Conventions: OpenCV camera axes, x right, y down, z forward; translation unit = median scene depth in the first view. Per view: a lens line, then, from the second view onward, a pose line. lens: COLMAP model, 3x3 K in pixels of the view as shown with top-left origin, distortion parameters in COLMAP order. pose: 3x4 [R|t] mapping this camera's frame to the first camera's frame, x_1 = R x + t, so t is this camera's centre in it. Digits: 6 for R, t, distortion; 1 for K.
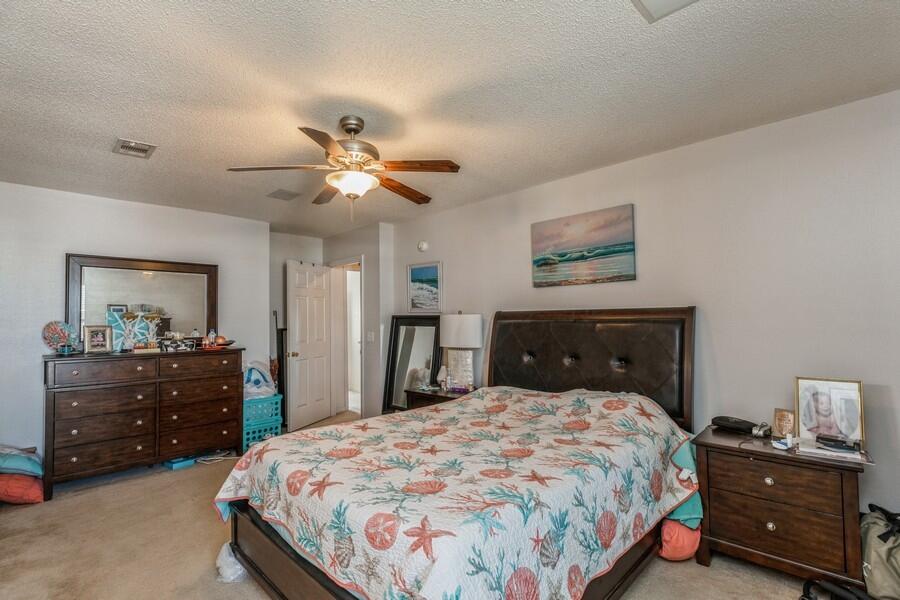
lens RADIAL K [[417.2, 0, 456.8], [0, 417.2, 305.9], [0, 0, 1]] dist [0.000057, 0.000336]
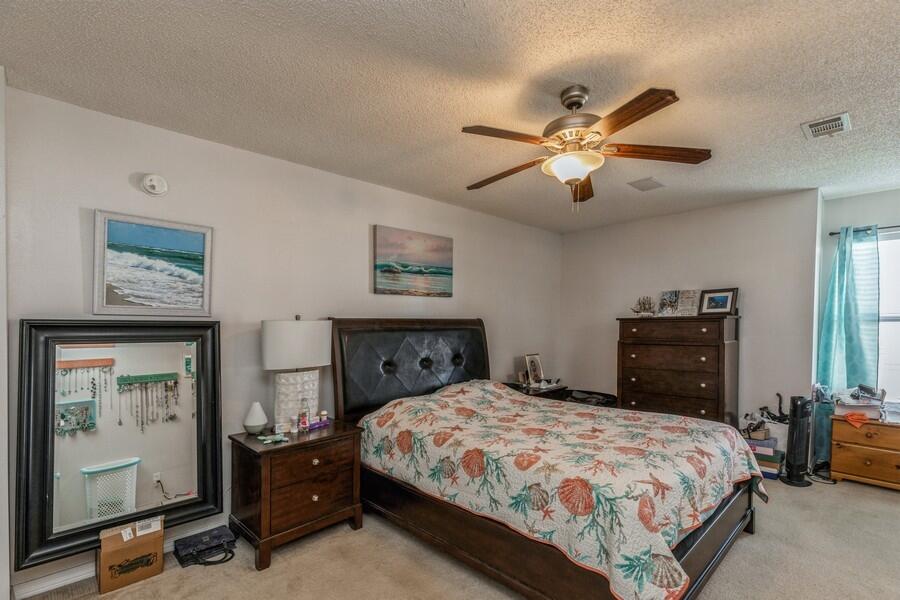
lens RADIAL K [[433.2, 0, 450.9], [0, 433.2, 320.0], [0, 0, 1]] dist [-0.000323, -0.000109]
pose [[0.030038, 0.018624, 0.999375, -0.794864], [-0.026565, 0.999488, -0.017828, 0.028835], [-0.999196, -0.026013, 0.030517, 0.812612]]
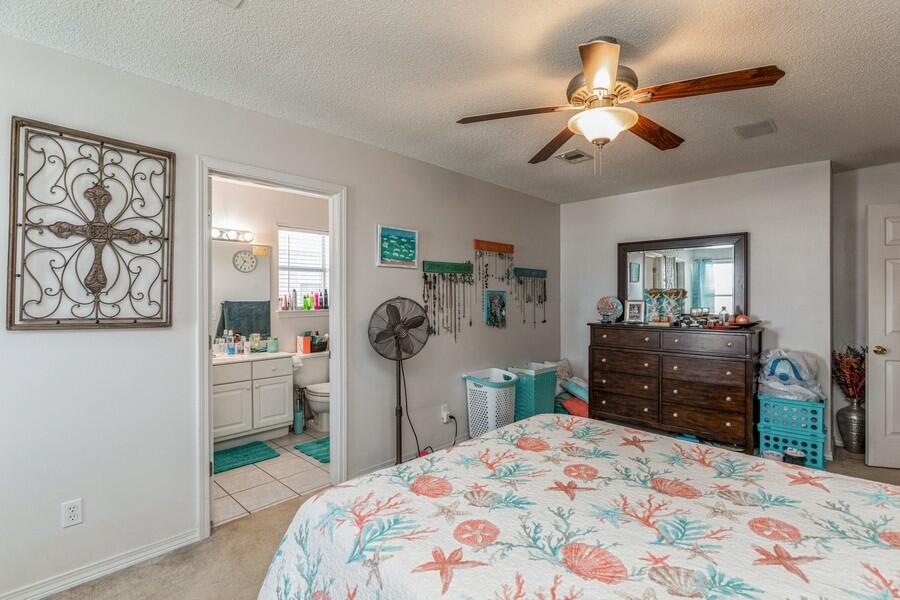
lens RADIAL K [[426.7, 0, 450.0], [0, 426.7, 300.0], [0, 0, 1]] dist [-0.001495, -0.000252]
pose [[0.013752, 0.018147, -0.999741, 0.371343], [0.029466, 0.999394, 0.018546, 0.008309], [0.999471, -0.029713, 0.013209, 0.463667]]
